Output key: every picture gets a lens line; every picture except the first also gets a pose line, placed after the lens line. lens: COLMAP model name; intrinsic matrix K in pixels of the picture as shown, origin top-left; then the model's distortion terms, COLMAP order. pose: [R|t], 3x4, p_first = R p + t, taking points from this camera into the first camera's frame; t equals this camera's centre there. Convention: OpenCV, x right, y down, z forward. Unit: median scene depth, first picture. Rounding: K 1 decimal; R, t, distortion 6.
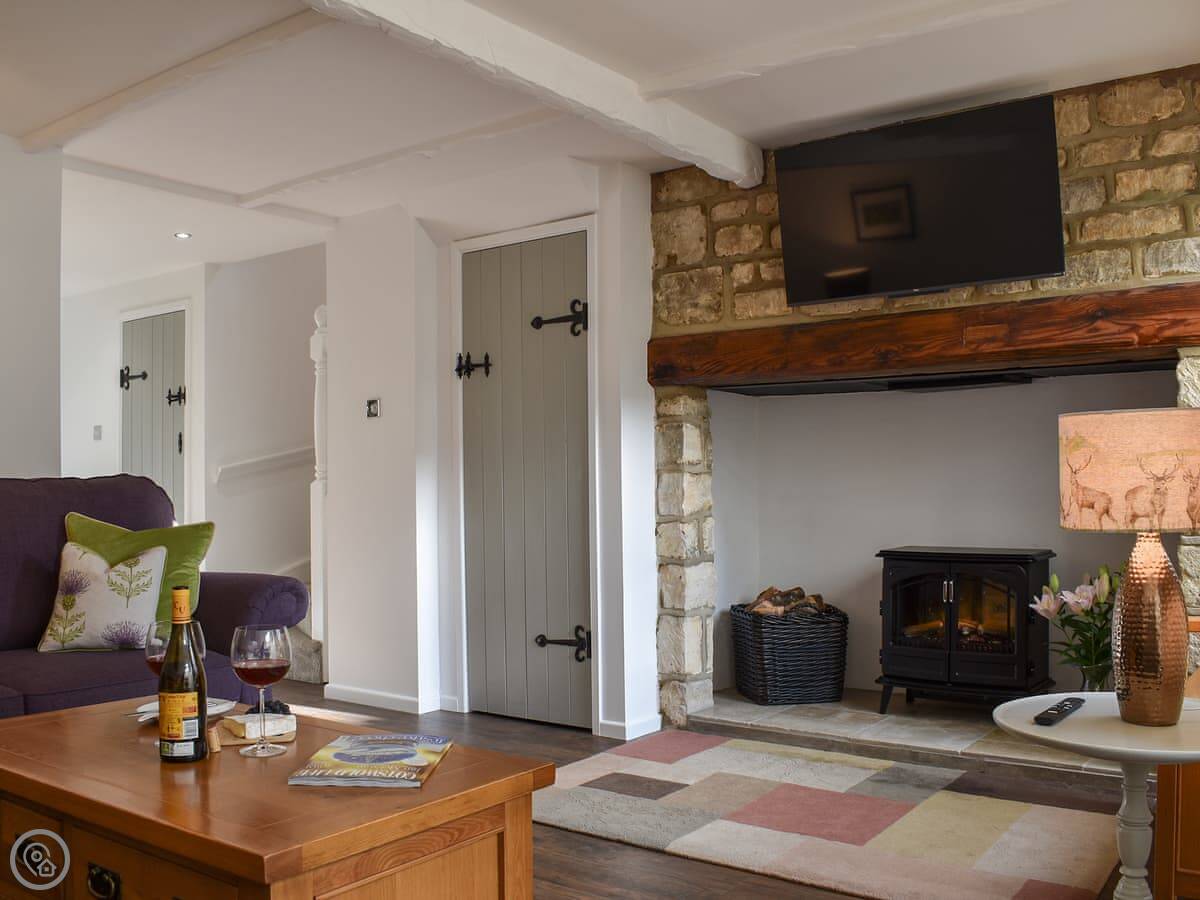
lens RADIAL K [[1086.8, 0, 600.0], [0, 1086.8, 450.0], [0, 0, 1]] dist [-0.045039, 0.002292]
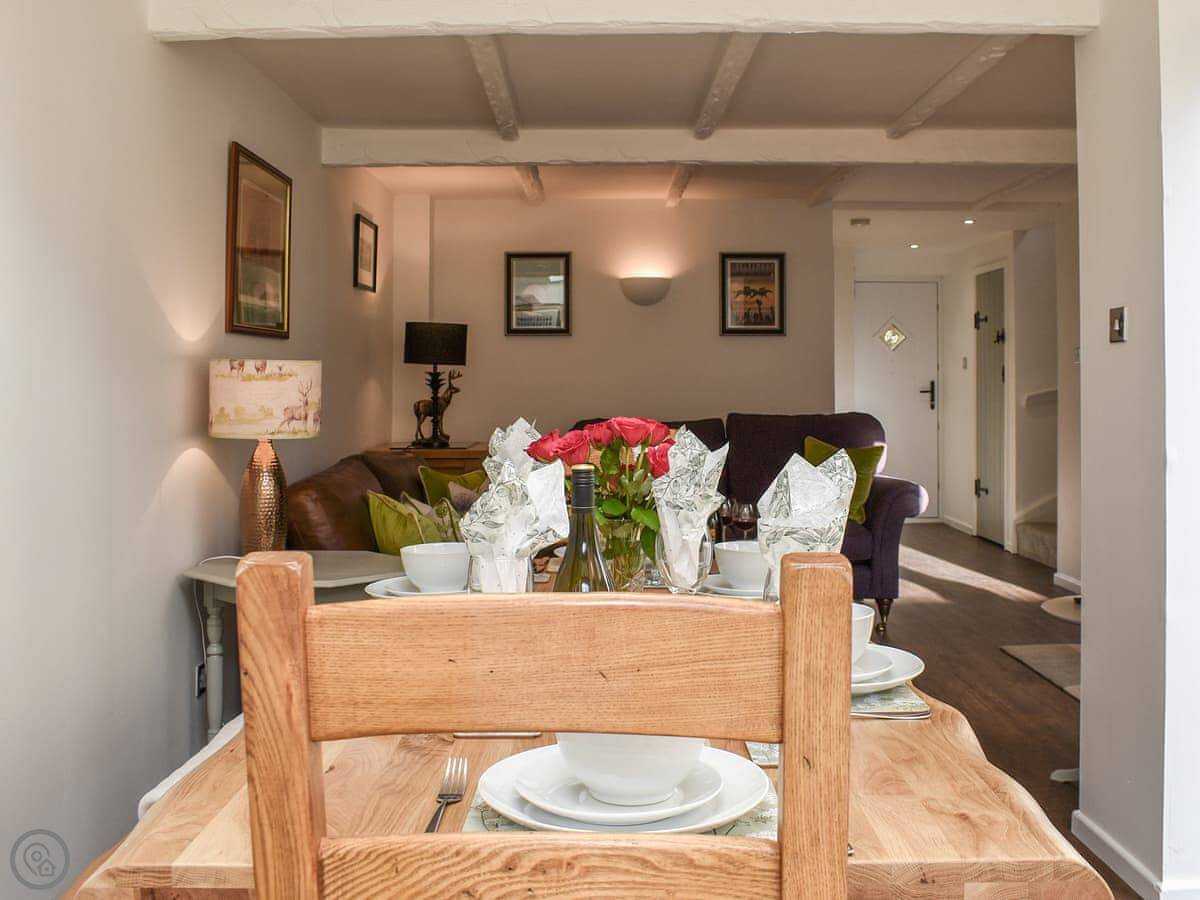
lens RADIAL K [[1086.8, 0, 600.0], [0, 1086.8, 450.0], [0, 0, 1]] dist [-0.045039, 0.002292]
pose [[0.613074, 0.052914, -0.788251, 0.320333], [0.021573, 0.996261, 0.083656, -0.034368], [0.789731, -0.068292, 0.609640, -0.140973]]
